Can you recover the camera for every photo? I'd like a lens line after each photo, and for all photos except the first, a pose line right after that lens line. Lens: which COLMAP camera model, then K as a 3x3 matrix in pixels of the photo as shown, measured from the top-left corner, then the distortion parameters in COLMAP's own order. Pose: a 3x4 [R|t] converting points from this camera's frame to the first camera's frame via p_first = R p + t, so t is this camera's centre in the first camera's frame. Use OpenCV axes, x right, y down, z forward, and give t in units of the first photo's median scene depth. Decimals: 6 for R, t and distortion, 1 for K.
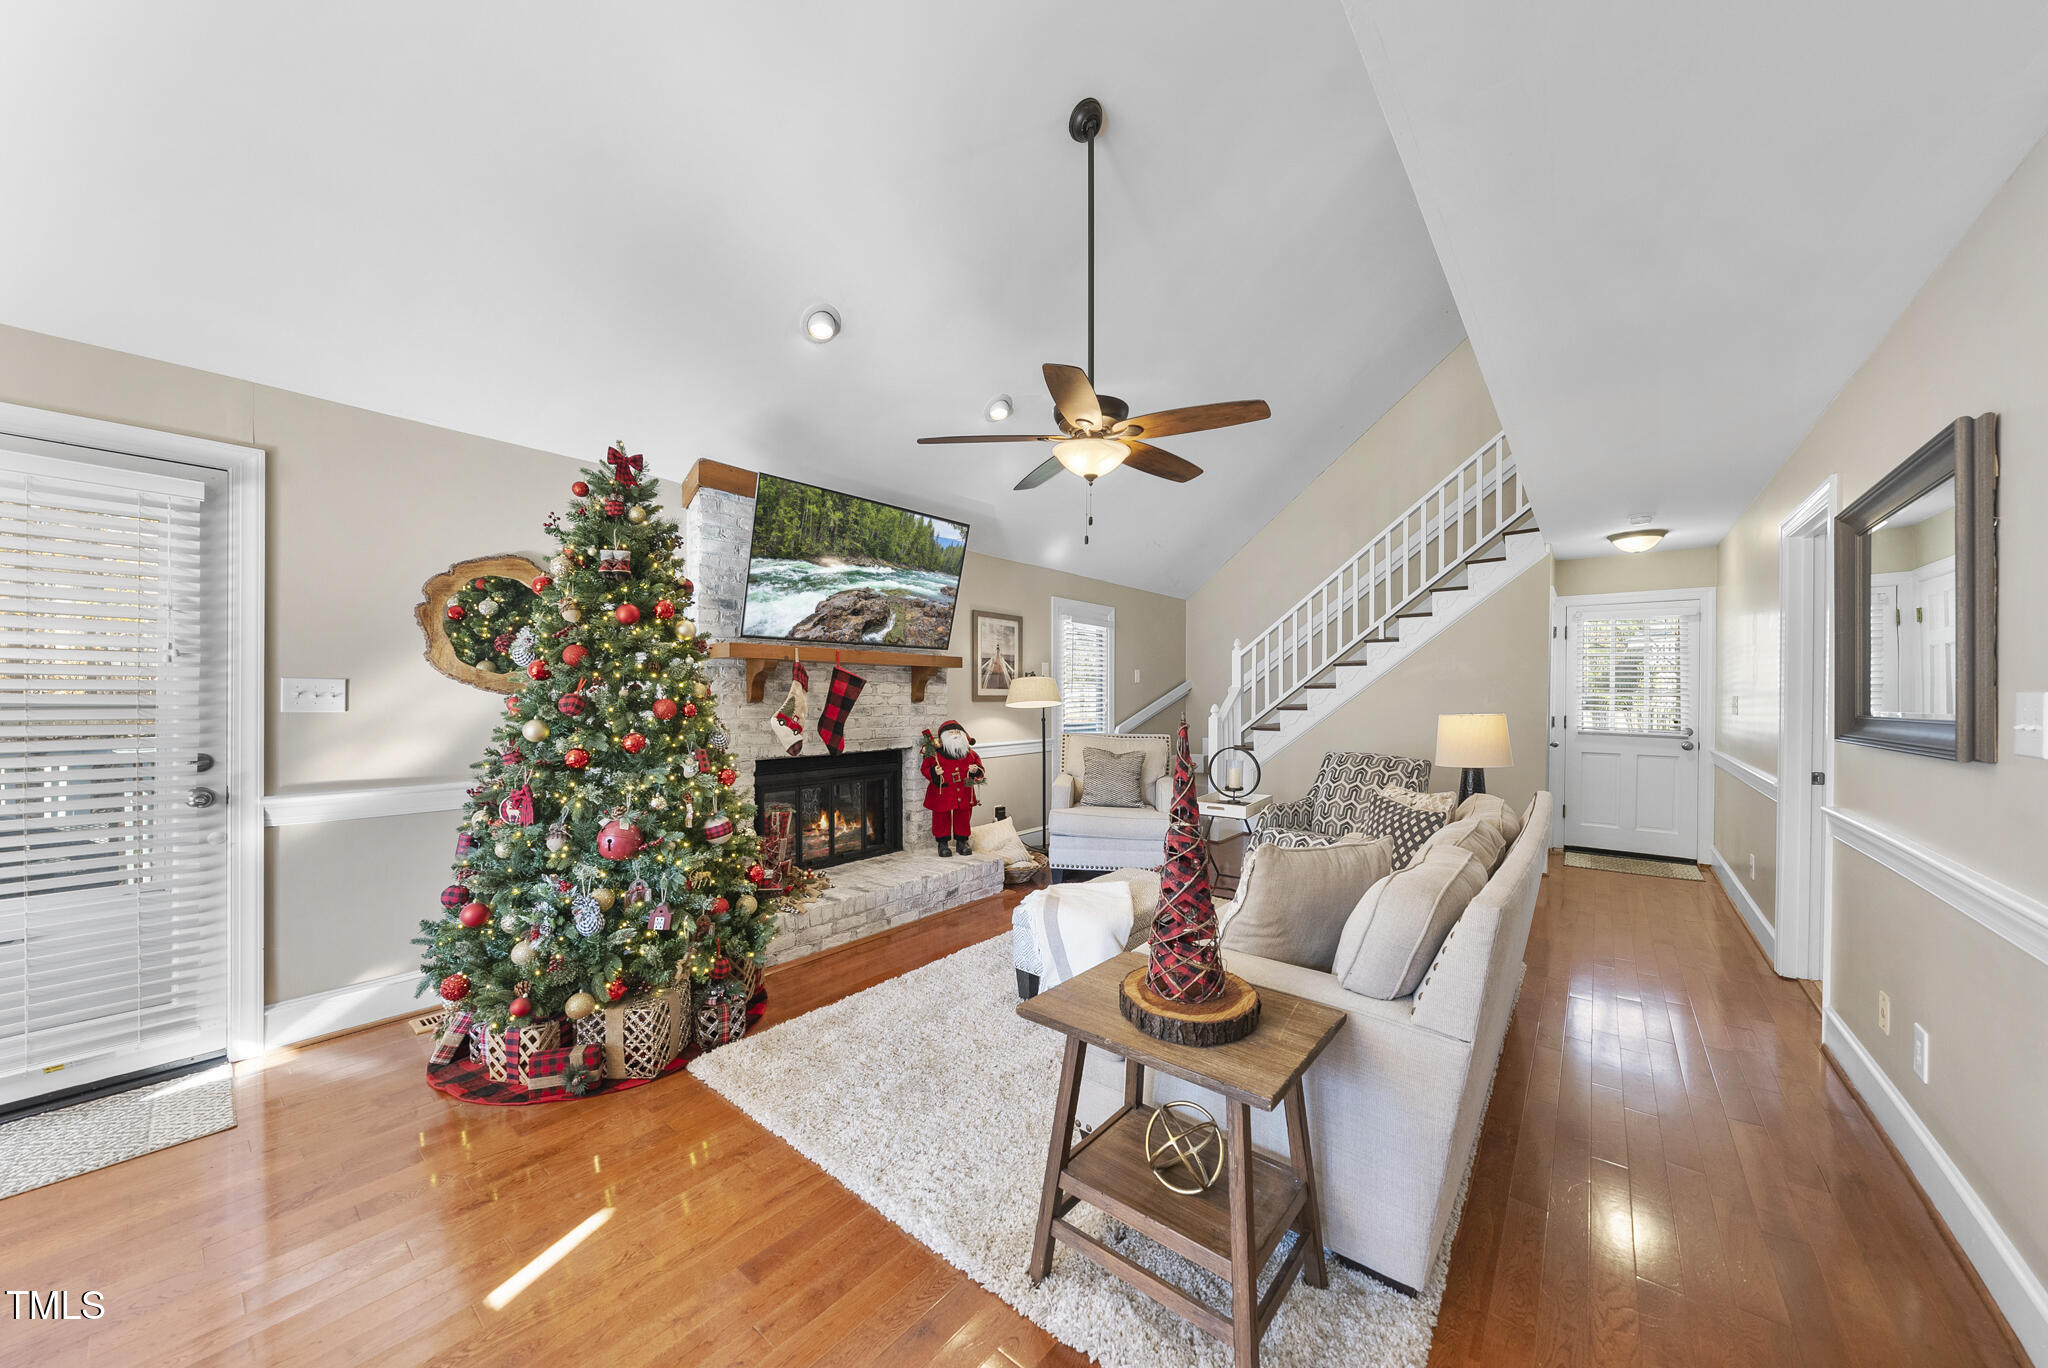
lens RADIAL K [[685.0, 0, 995.0], [0, 685.0, 701.9], [0, 0, 1]] dist [-0.000622, -0.000072]
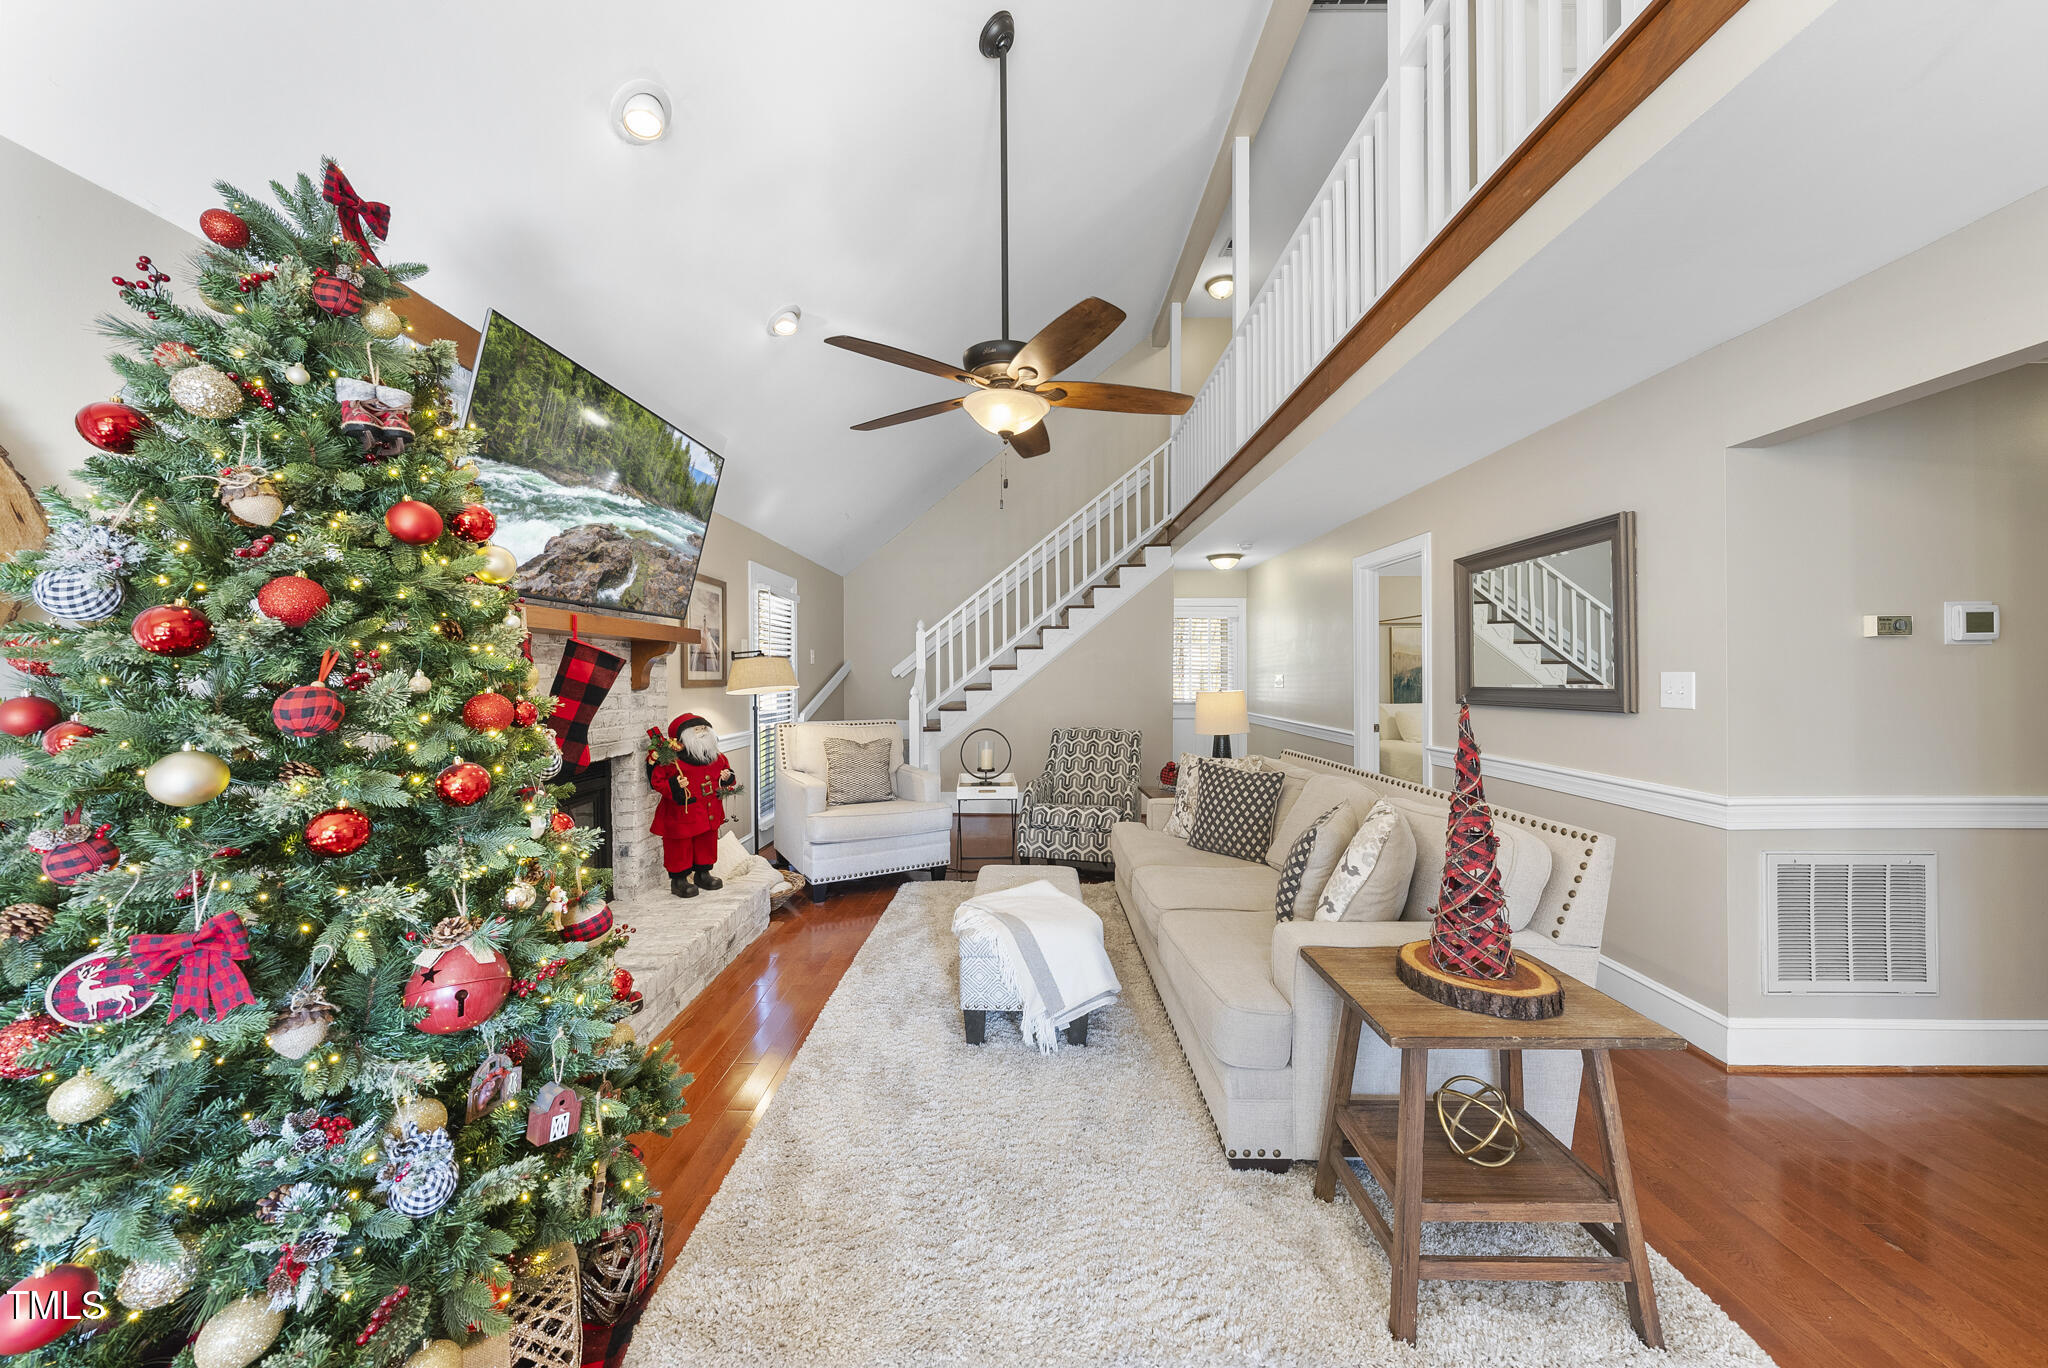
lens RADIAL K [[704.7, 0, 954.2], [0, 704.7, 676.8], [0, 0, 1]] dist [0.000331, 0.000020]
pose [[0.783250, -0.008085, 0.621655, -0.356731], [0.013941, 0.999892, -0.004562, -0.006455], [-0.621551, 0.012240, 0.783278, 0.239069]]
